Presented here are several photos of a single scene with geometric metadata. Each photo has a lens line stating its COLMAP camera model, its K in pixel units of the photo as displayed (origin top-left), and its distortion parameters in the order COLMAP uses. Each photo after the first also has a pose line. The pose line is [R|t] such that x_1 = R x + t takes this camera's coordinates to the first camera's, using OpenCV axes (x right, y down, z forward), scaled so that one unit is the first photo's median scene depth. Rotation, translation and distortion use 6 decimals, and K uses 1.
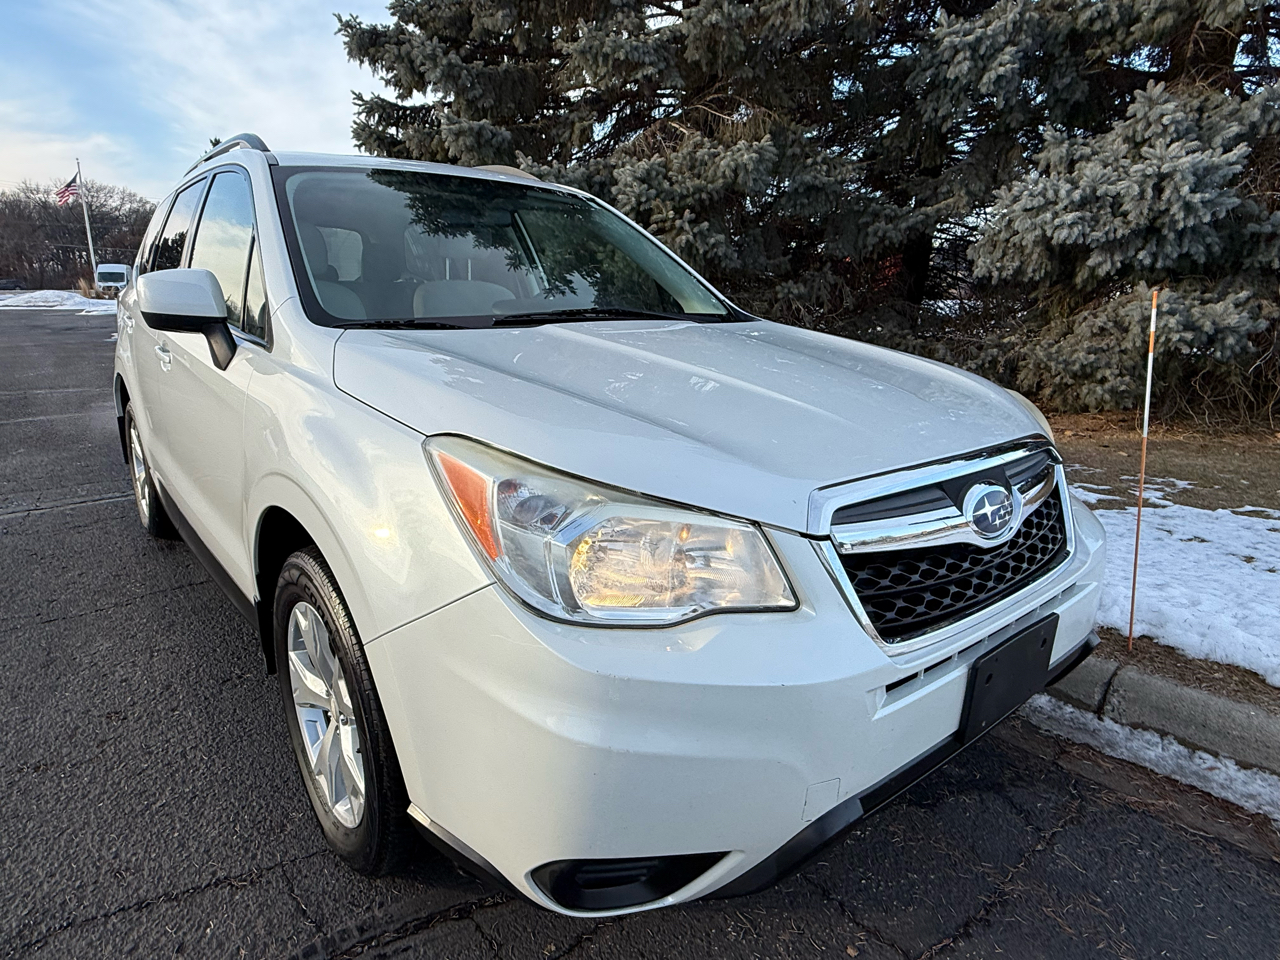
lens RADIAL K [[738.8, 0, 595.8], [0, 738.8, 485.5], [0, 0, 1]] dist [-0.000789, 0.000398]
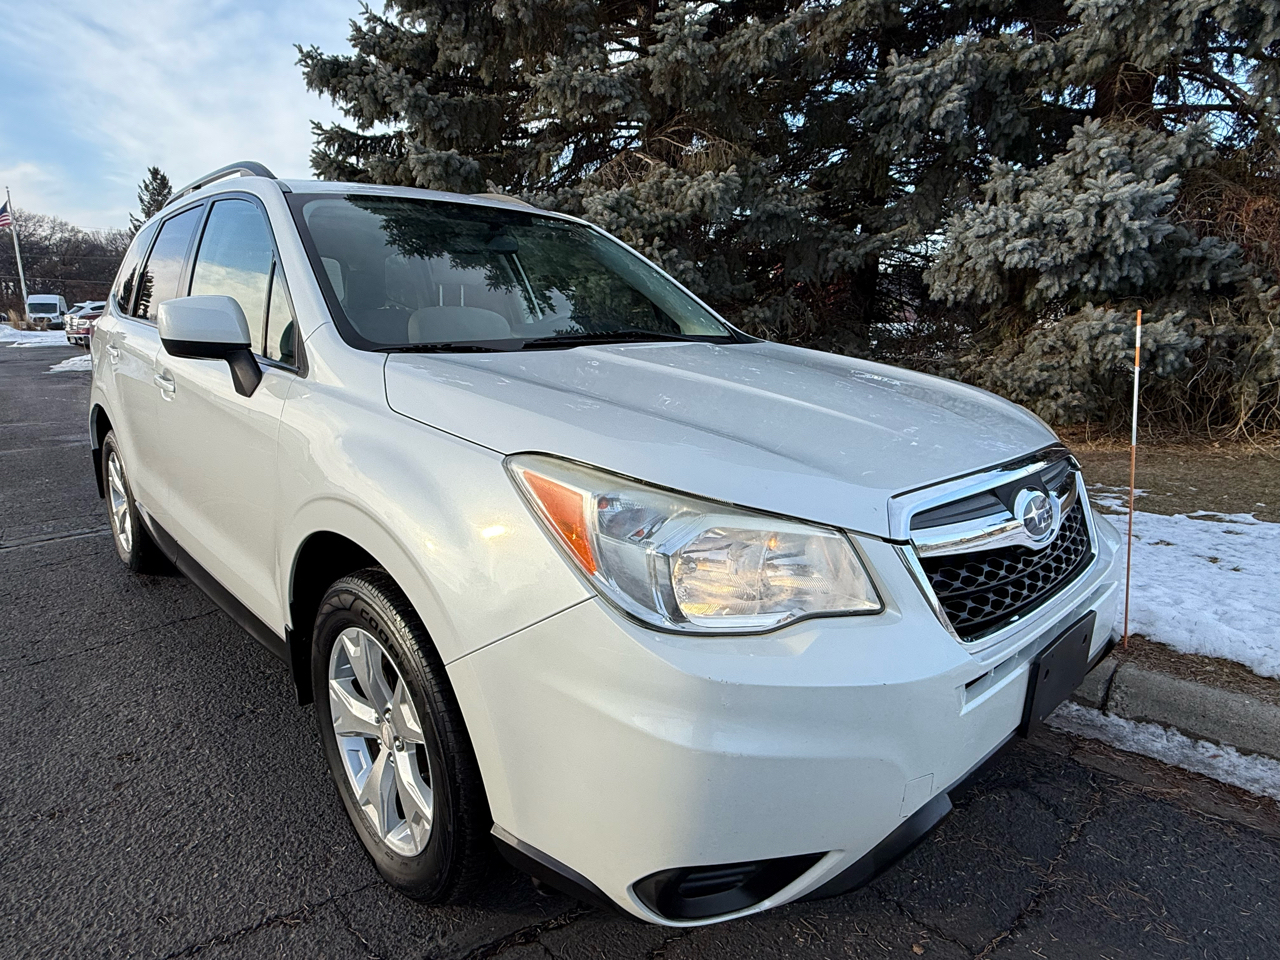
lens RADIAL K [[738.8, 0, 595.8], [0, 738.8, 485.5], [0, 0, 1]] dist [-0.000789, 0.000398]
pose [[0.997583, -0.024087, 0.065172, -0.040285], [0.026296, 0.999101, -0.033262, 0.002753], [-0.064312, 0.034895, 0.997320, -0.004130]]
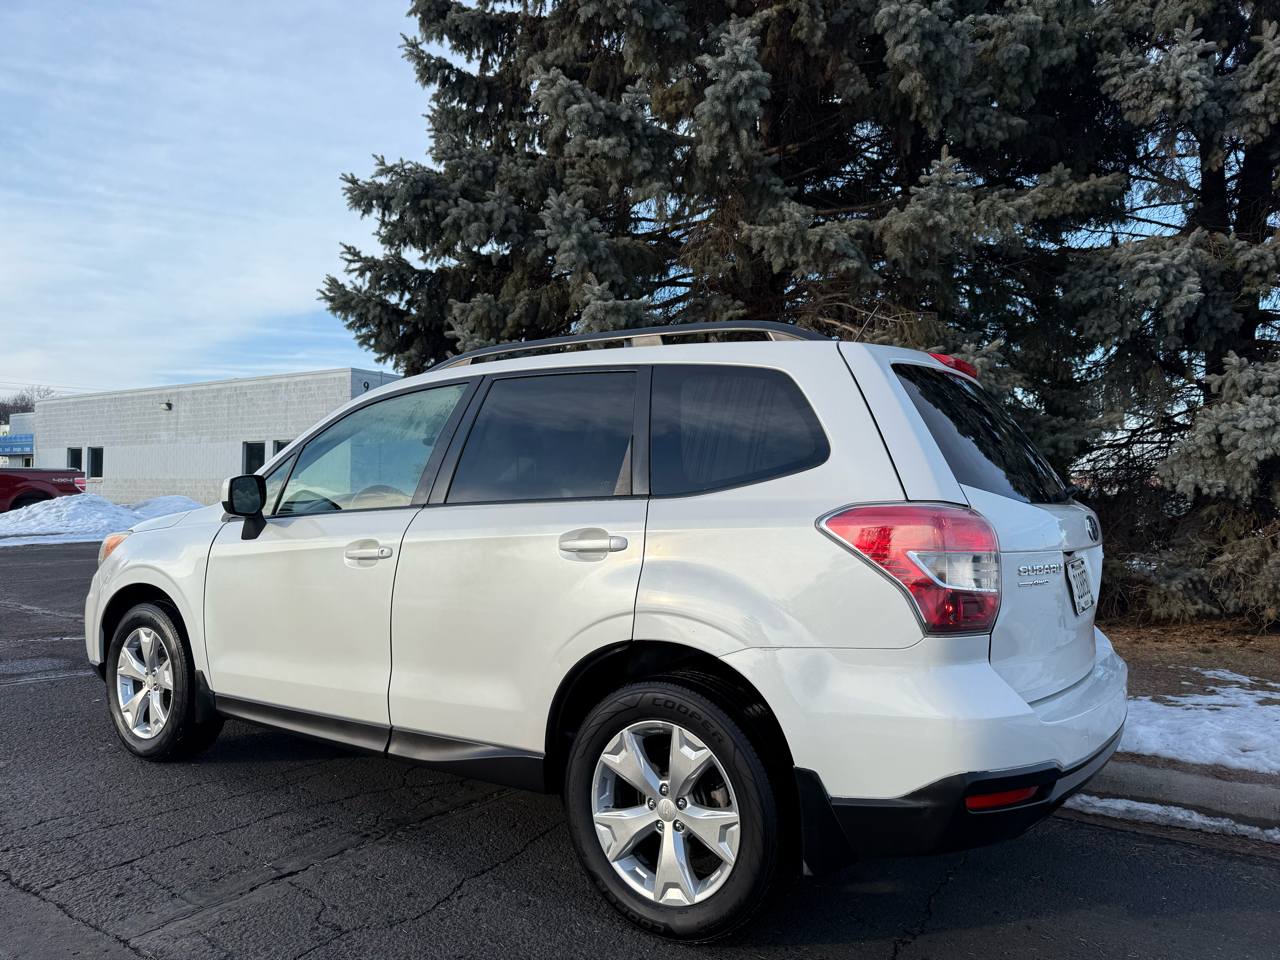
lens RADIAL K [[906.0, 0, 647.1], [0, 906.0, 481.2], [0, 0, 1]] dist [0.042880, -0.044481]
pose [[0.946218, 0.022042, 0.322779, -0.578163], [0.066072, 0.963484, -0.259485, -0.043200], [-0.316712, 0.266855, 0.910210, 0.165391]]
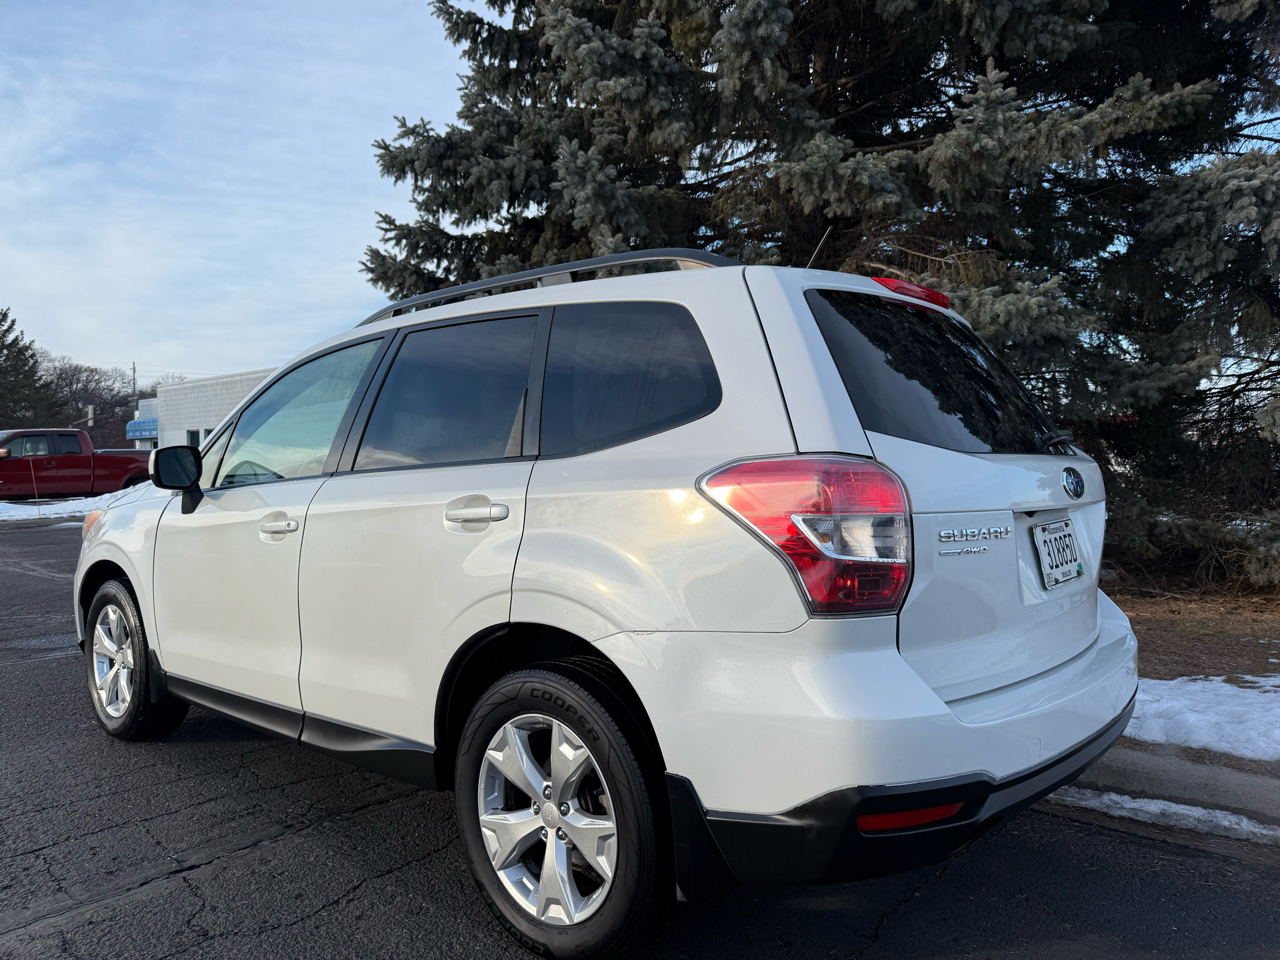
lens RADIAL K [[912.5, 0, 646.1], [0, 912.5, 482.7], [0, 0, 1]] dist [0.011894, -0.008901]
pose [[0.977717, -0.008981, 0.209734, -0.453703], [0.058820, 0.970784, -0.232633, -0.048241], [-0.201517, 0.239786, 0.949681, 0.201259]]
